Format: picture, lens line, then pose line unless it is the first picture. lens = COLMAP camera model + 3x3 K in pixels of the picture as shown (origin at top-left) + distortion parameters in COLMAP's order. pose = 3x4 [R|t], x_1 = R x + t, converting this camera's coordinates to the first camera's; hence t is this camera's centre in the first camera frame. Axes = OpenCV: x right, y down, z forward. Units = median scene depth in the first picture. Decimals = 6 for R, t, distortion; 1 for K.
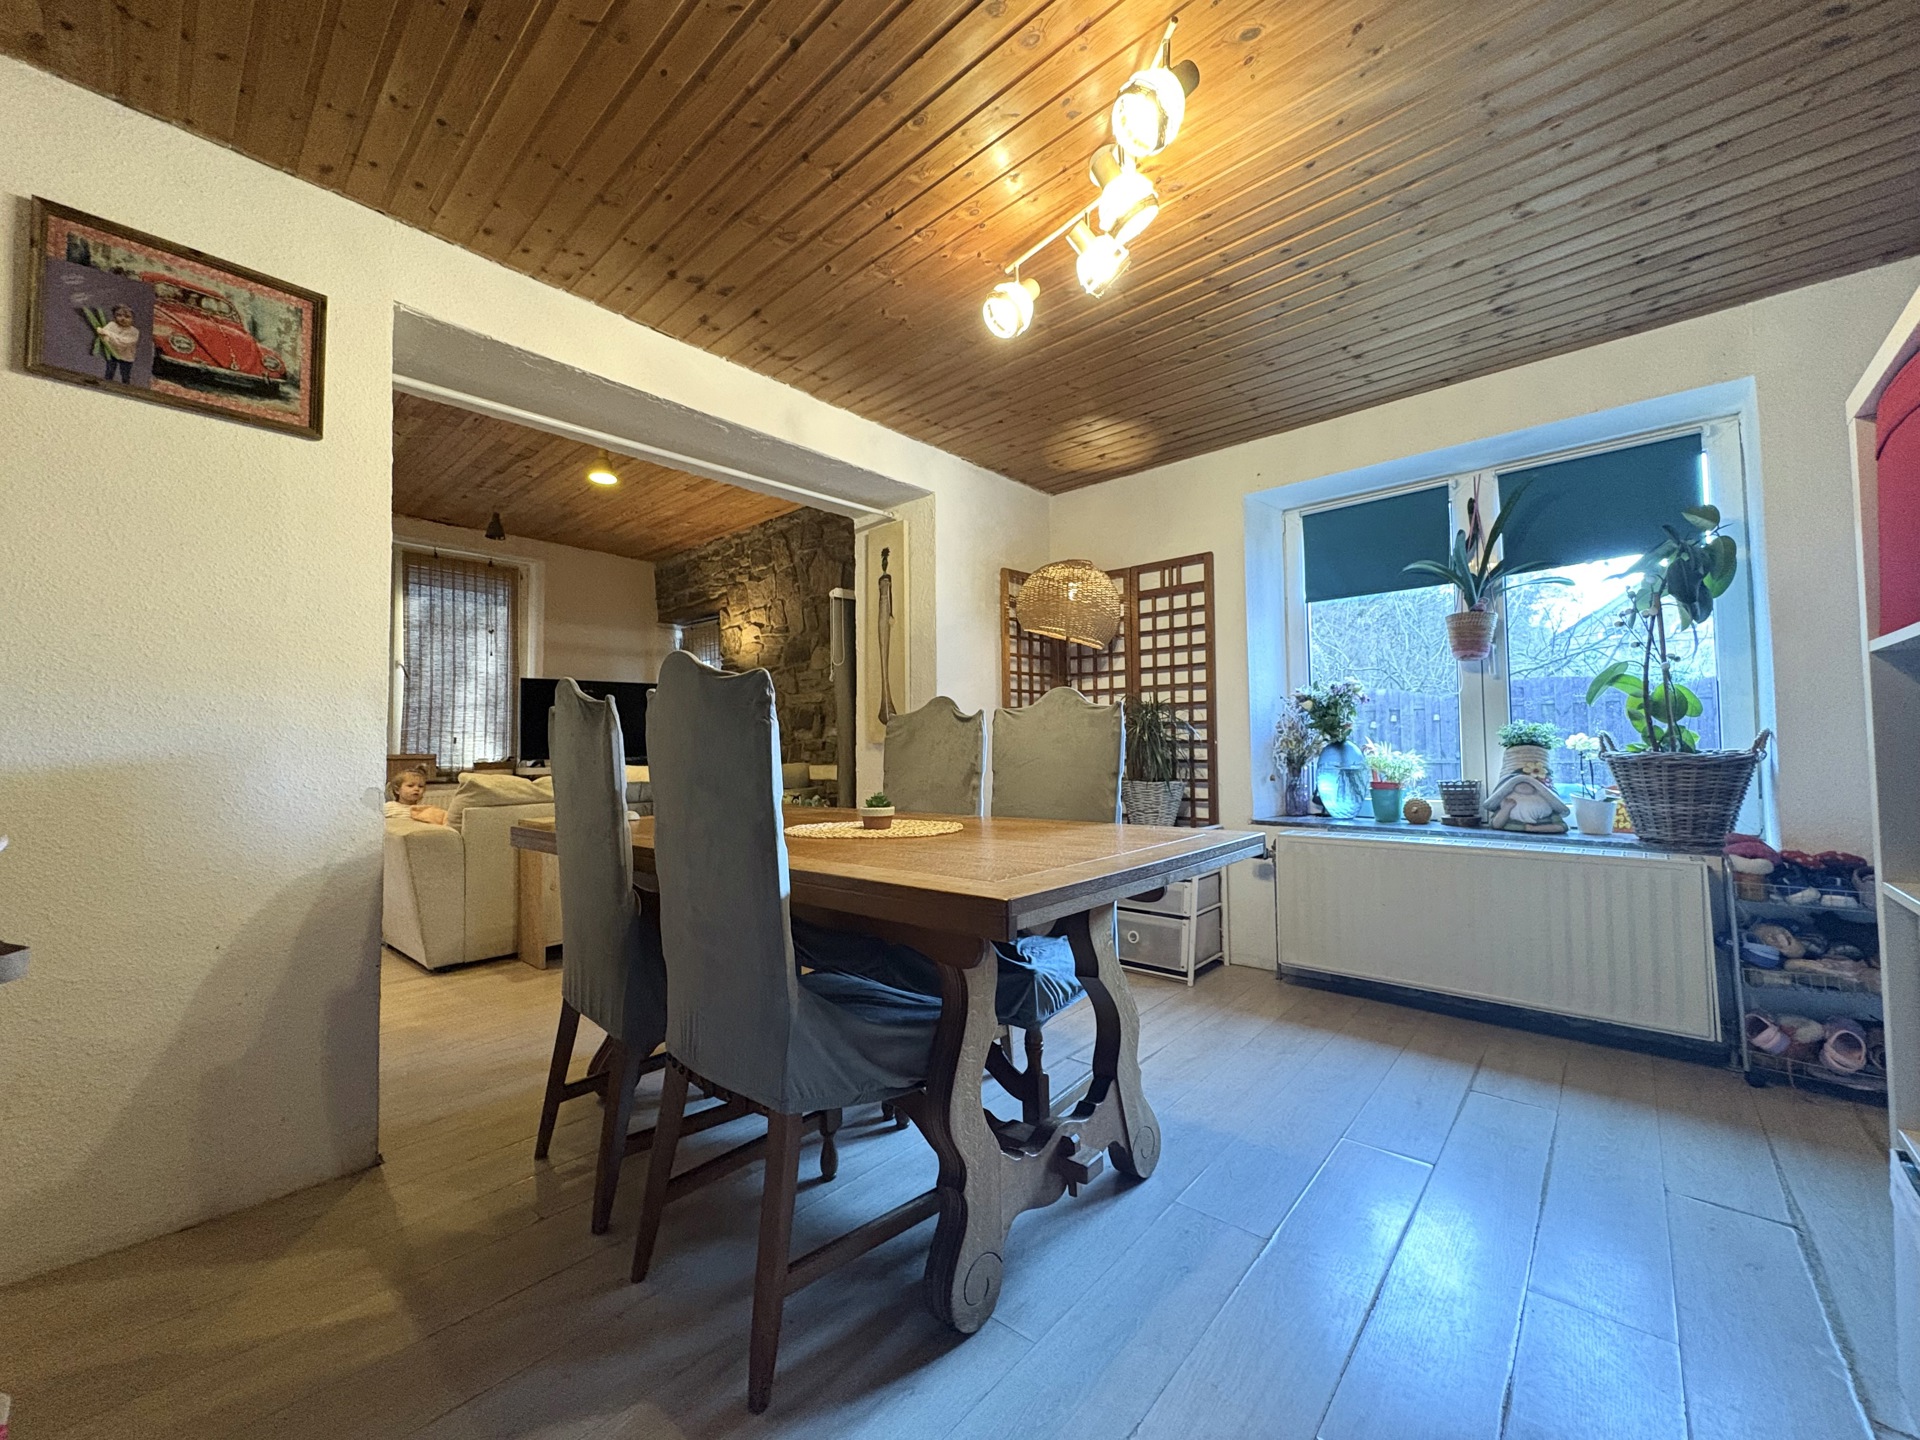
lens RADIAL K [[761.9, 0, 953.0], [0, 761.9, 716.6], [0, 0, 1]] dist [-0.004318, 0.000366]
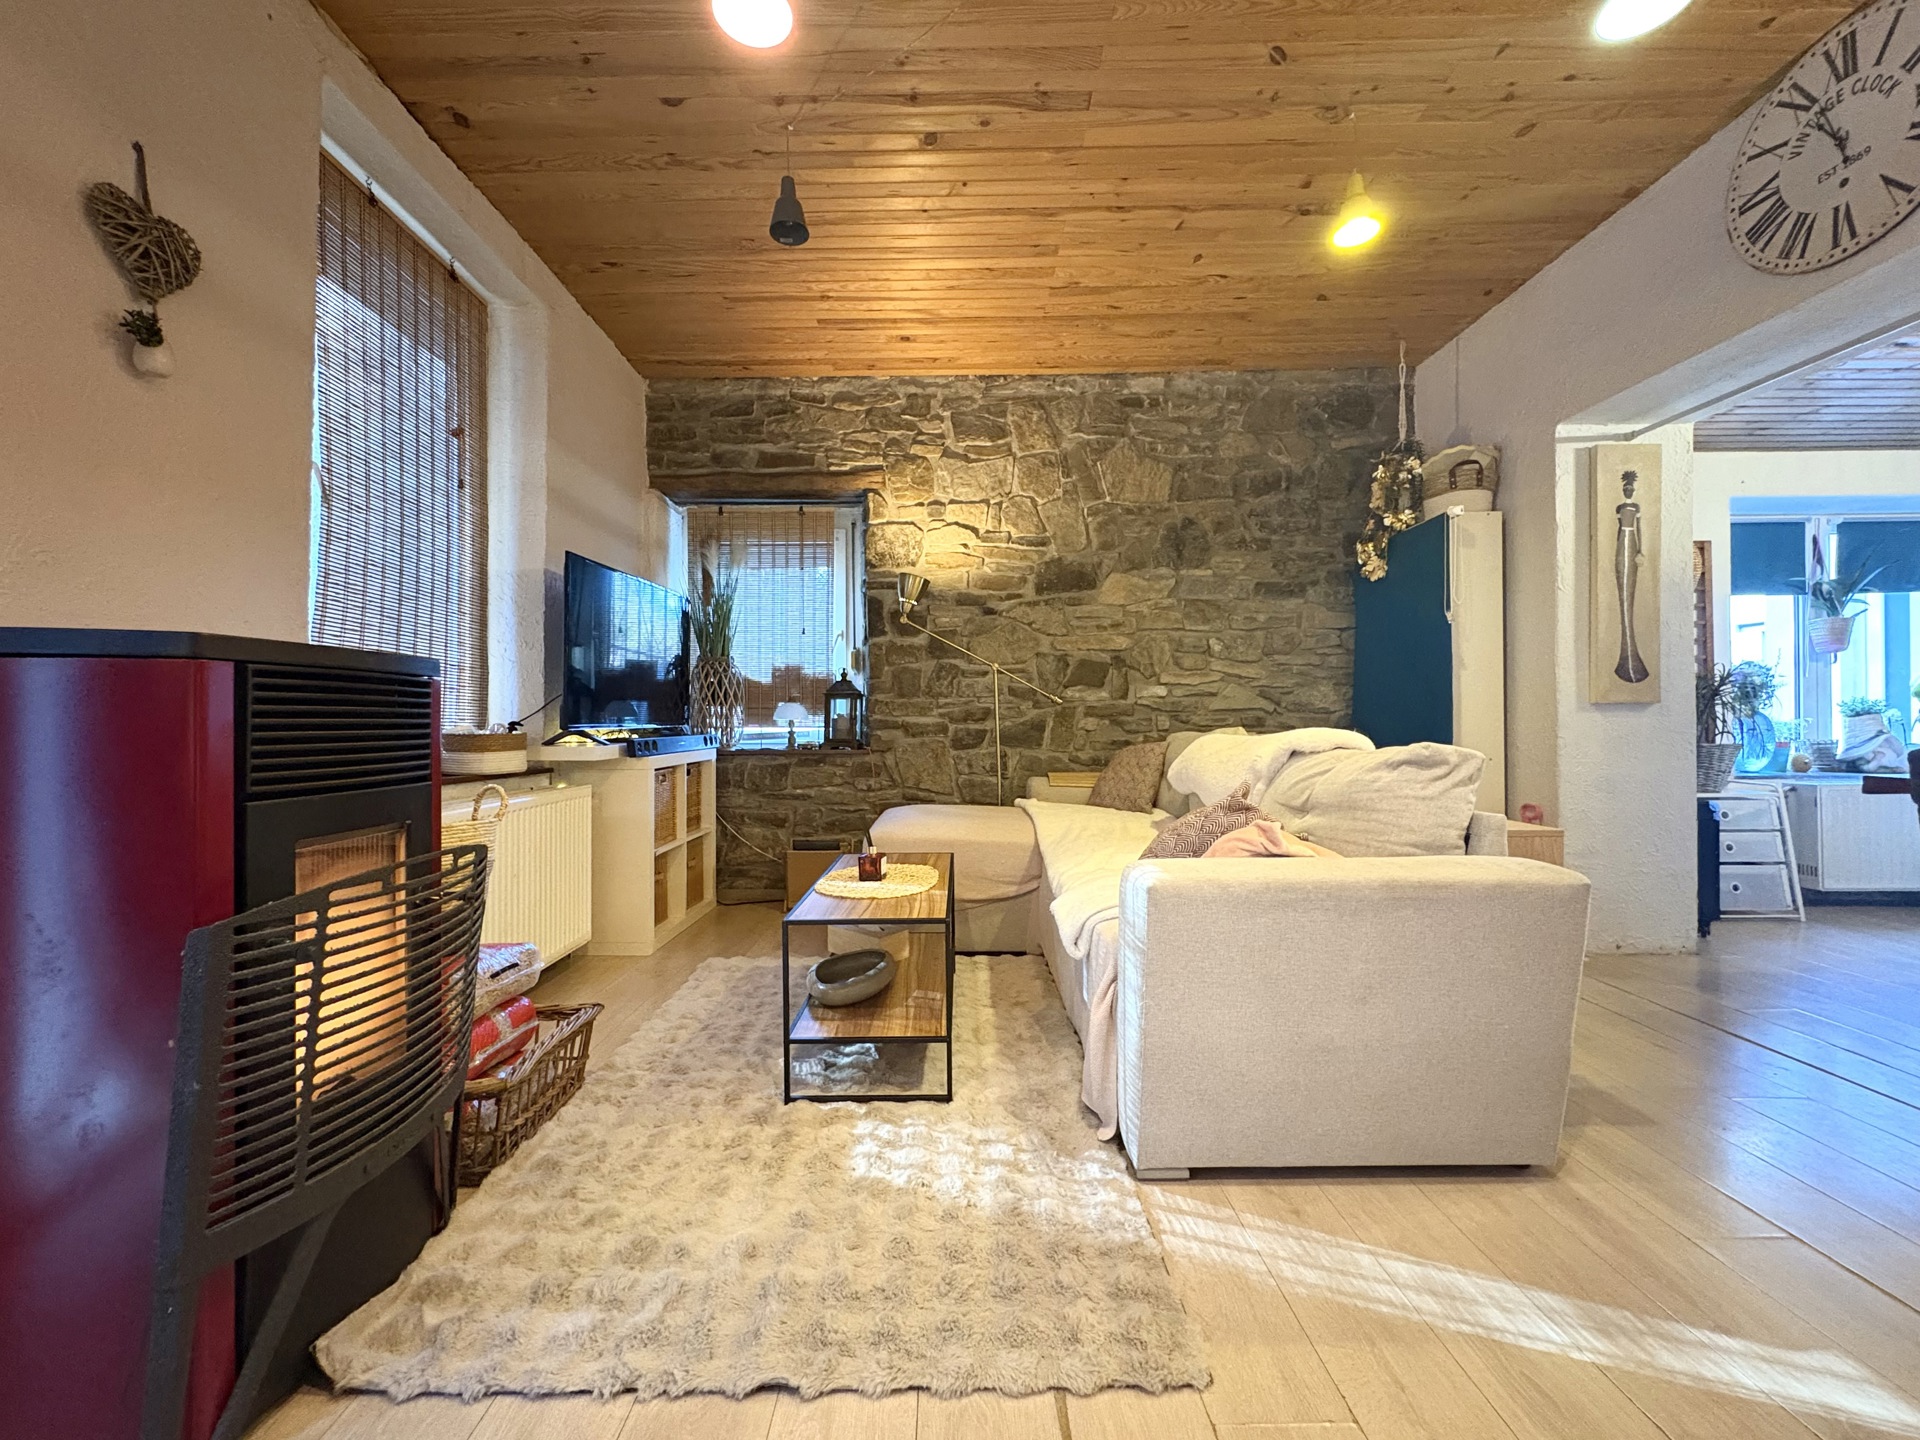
lens RADIAL K [[761.9, 0, 957.8], [0, 761.9, 718.7], [0, 0, 1]] dist [-0.004318, 0.000366]
pose [[0.752157, 0.012600, 0.658863, -0.728740], [-0.032613, 0.999304, 0.018120, 0.036844], [-0.658176, -0.035116, 0.752045, 0.517831]]
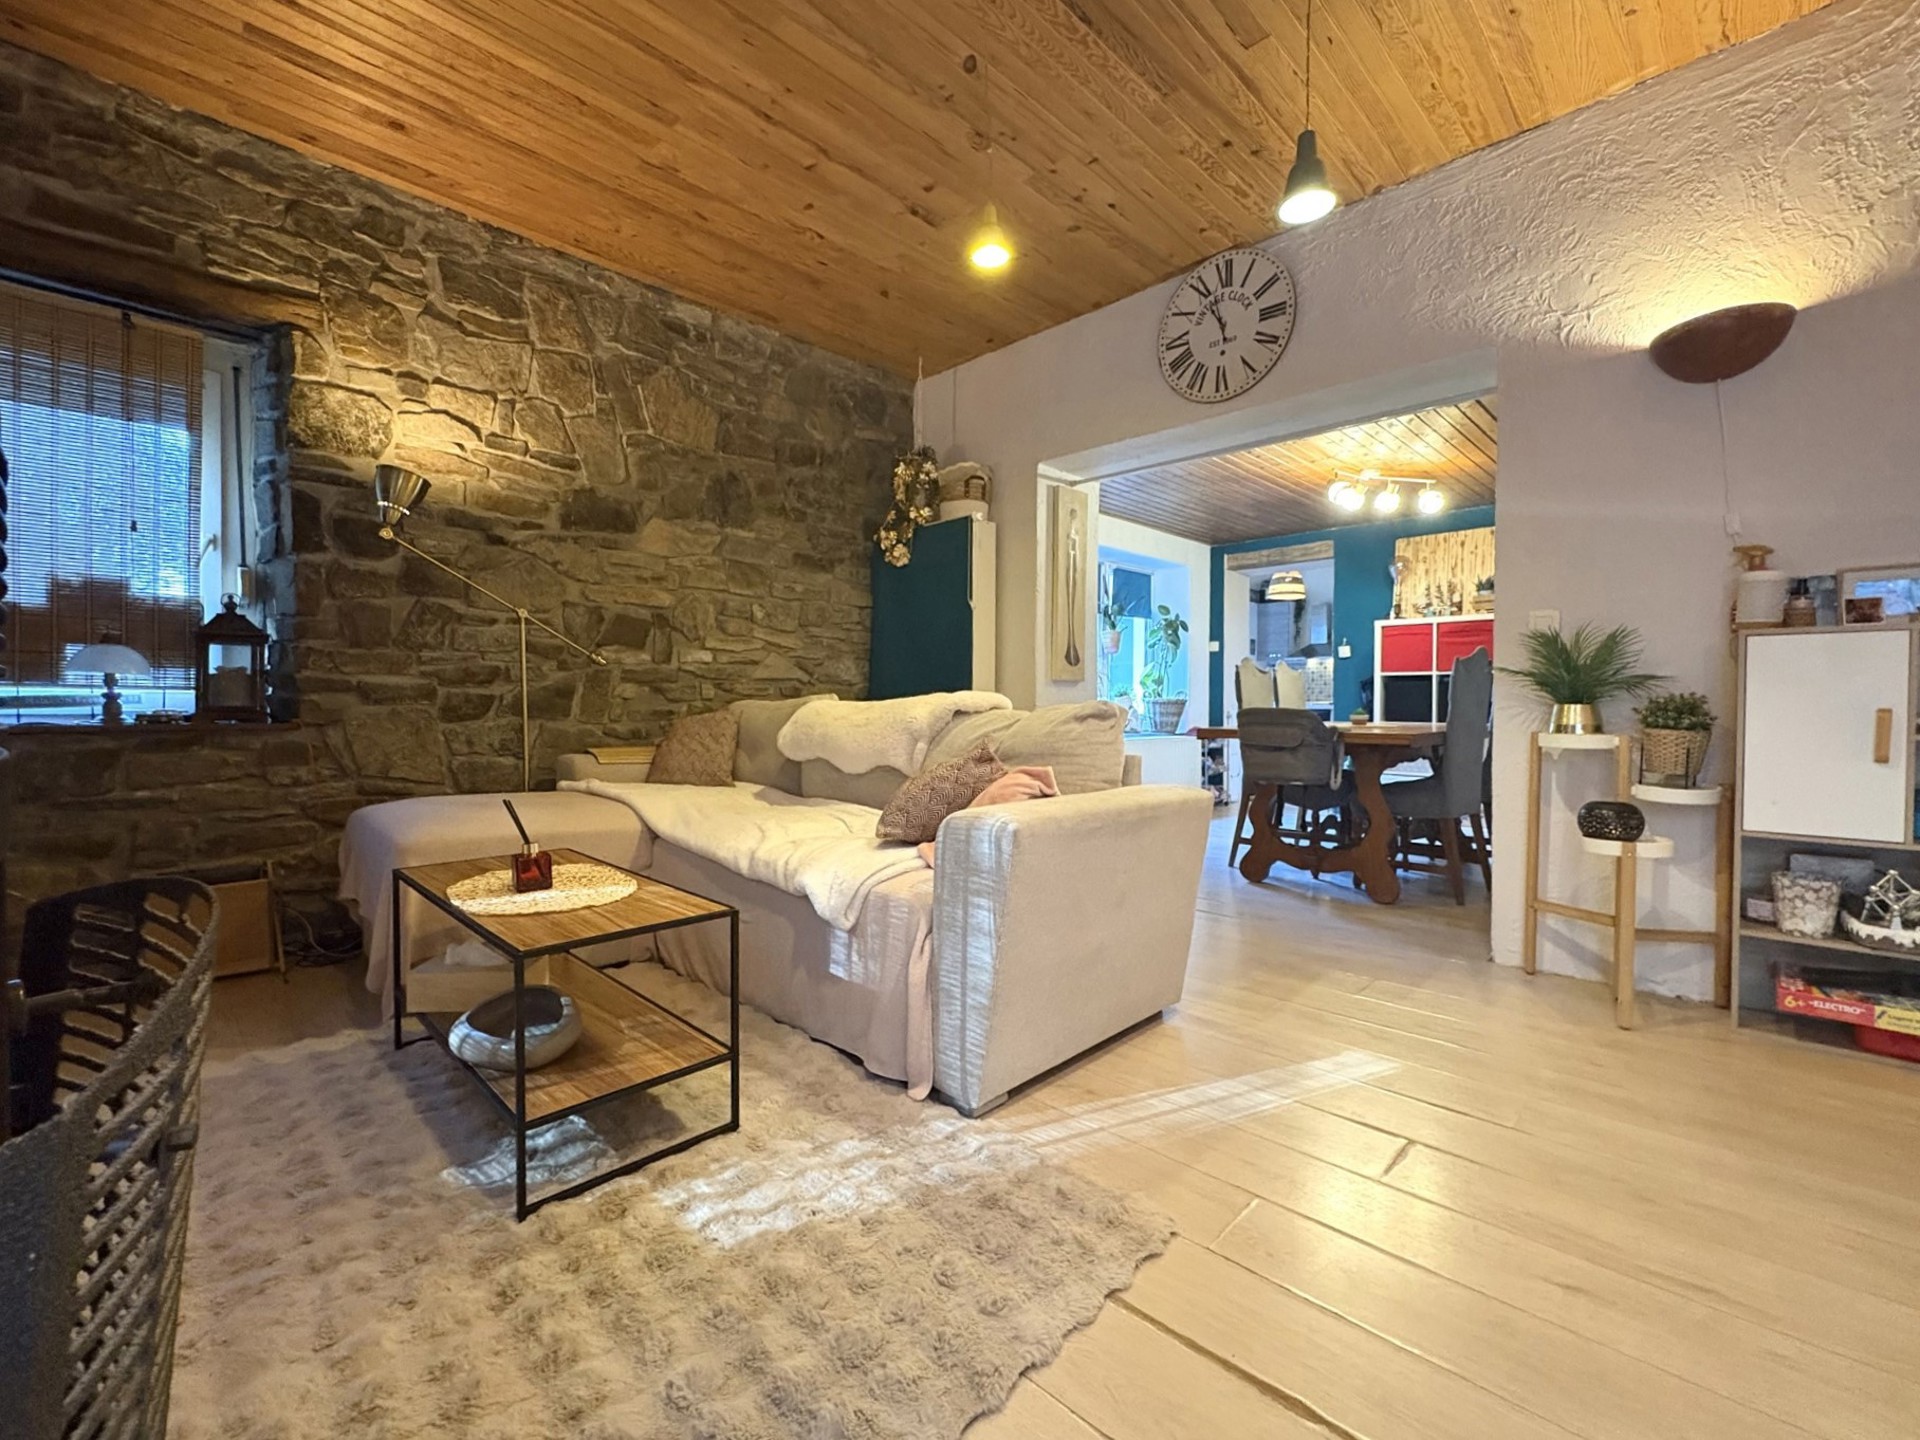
lens RADIAL K [[806.1, 0, 958.6], [0, 806.1, 718.6], [0, 0, 1]] dist [-0.002072, -0.000470]
pose [[0.050494, -0.004003, 0.998716, -0.793724], [-0.047562, 0.998848, 0.006408, 0.055490], [-0.997591, -0.047825, 0.050246, 0.670143]]
